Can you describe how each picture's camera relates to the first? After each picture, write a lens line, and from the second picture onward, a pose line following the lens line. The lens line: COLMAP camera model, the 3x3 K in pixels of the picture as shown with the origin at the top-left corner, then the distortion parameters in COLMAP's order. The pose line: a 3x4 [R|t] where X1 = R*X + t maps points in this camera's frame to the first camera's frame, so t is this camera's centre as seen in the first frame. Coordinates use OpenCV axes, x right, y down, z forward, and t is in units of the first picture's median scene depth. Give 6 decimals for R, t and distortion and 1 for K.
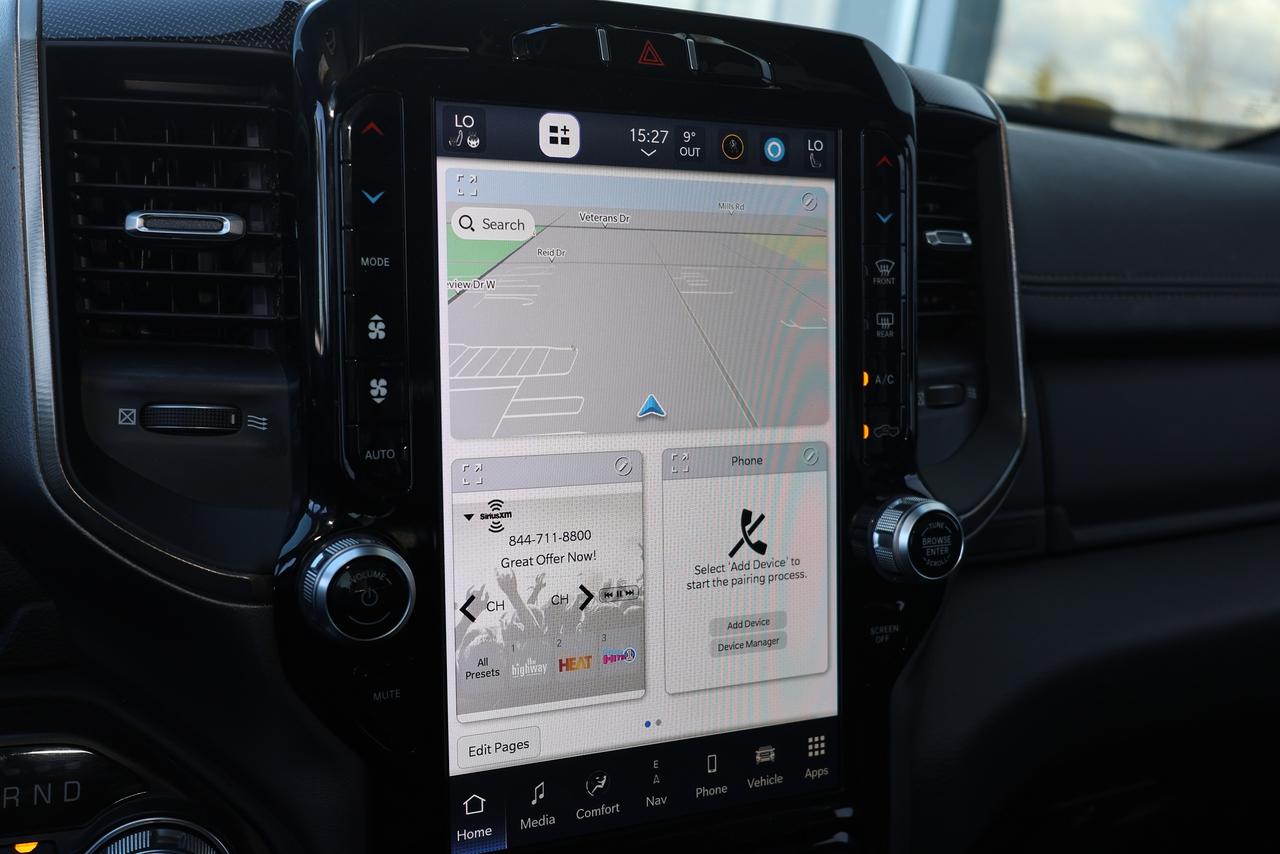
lens RADIAL K [[1341.1, 0, 640.0], [0, 1341.1, 427.0], [0, 0, 1]] dist [0.003120, -0.002224]
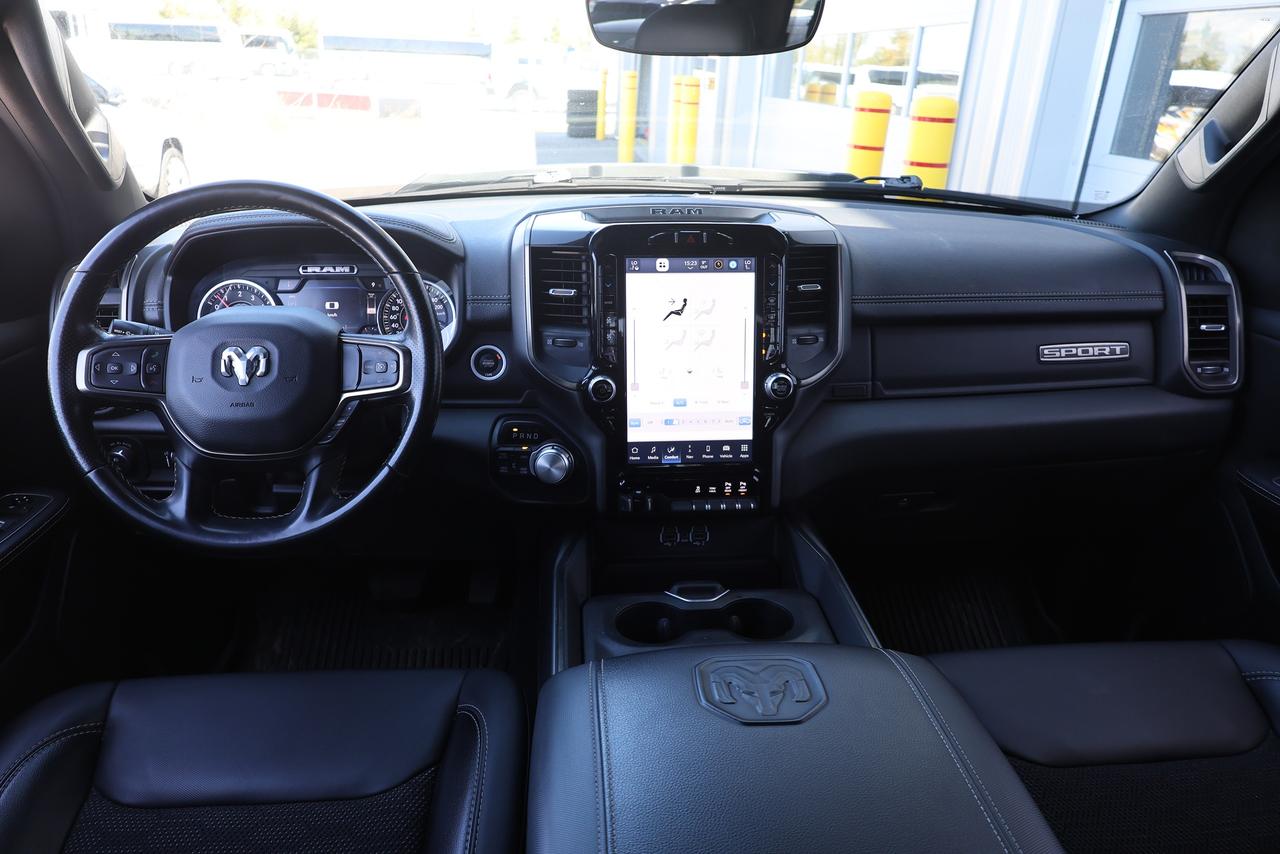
lens RADIAL K [[889.0, 0, 640.0], [0, 889.0, 427.0], [0, 0, 1]] dist [-0.004137, 0.002253]
pose [[0.926892, 0.063806, -0.369864, 0.750490], [-0.026492, 0.994108, 0.105104, -0.035872], [0.374391, -0.087622, 0.923122, -1.178163]]
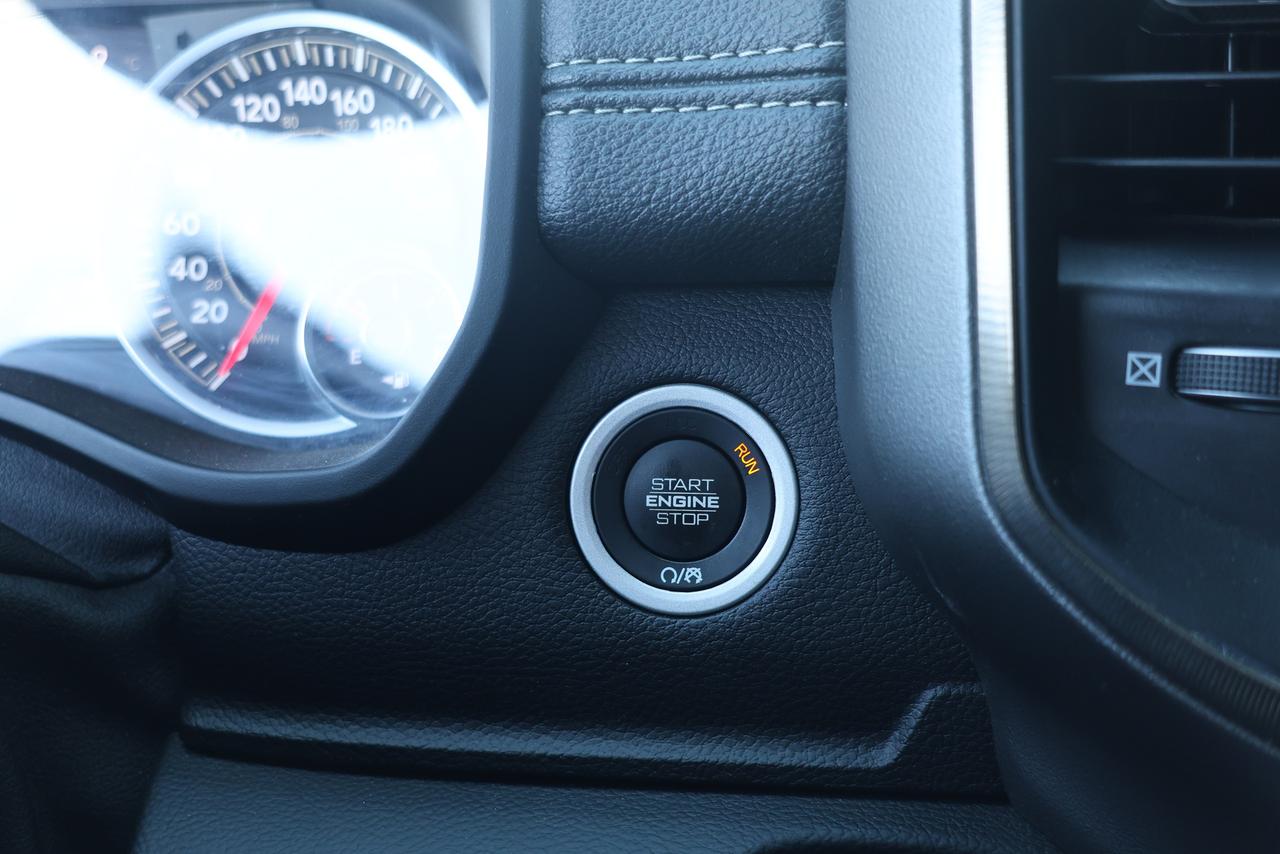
lens RADIAL K [[1588.4, 0, 640.0], [0, 1588.4, 427.0], [0, 0, 1]] dist [-0.005384, 0.005865]
pose [[0.833256, 0.060821, -0.549531, -0.191741], [-0.022360, 0.996825, 0.076422, -0.025082], [0.552434, -0.051391, 0.831971, 0.361361]]
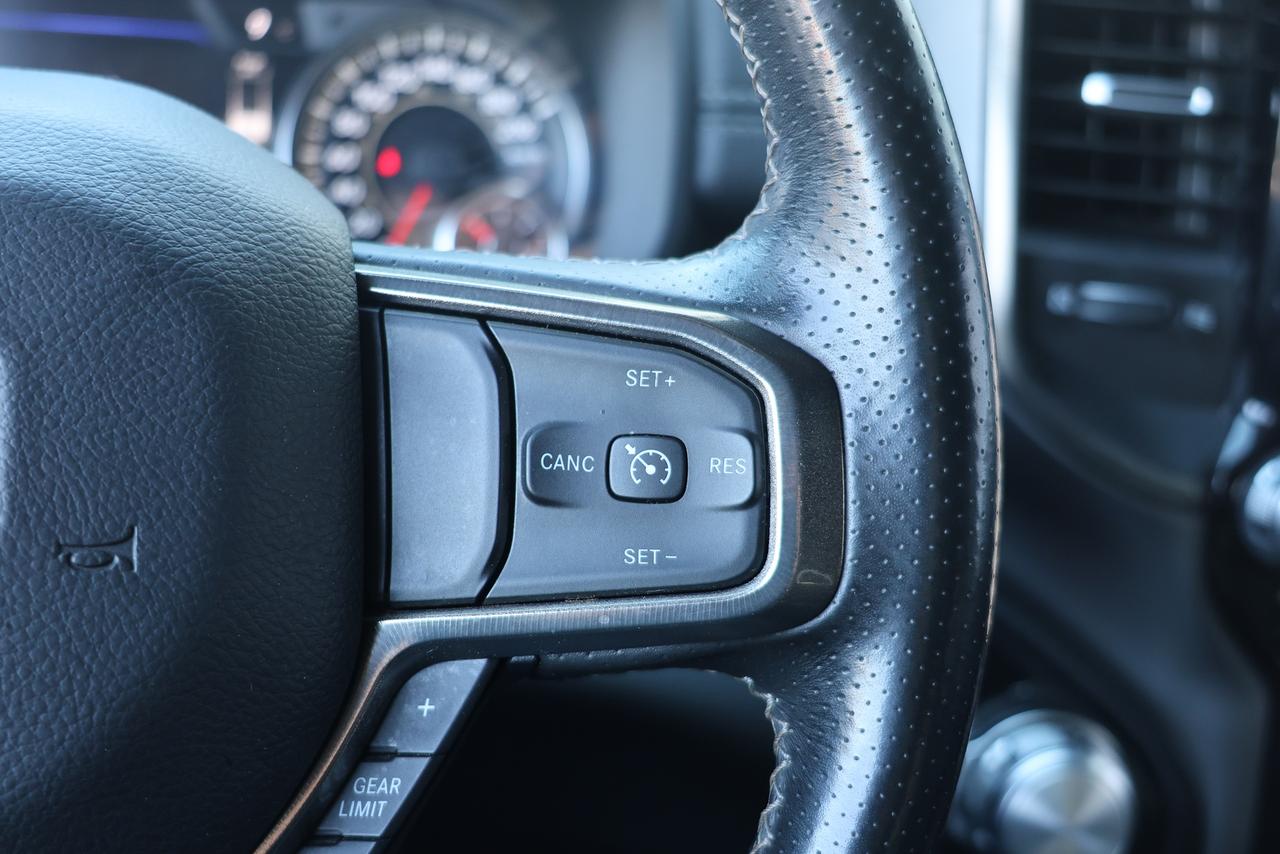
lens RADIAL K [[1588.4, 0, 640.0], [0, 1588.4, 427.0], [0, 0, 1]] dist [-0.005384, 0.005865]
pose [[0.962075, 0.109593, -0.249803, -0.343742], [-0.079870, 0.988785, 0.126191, -0.032407], [0.260831, -0.101453, 0.960039, -0.141632]]
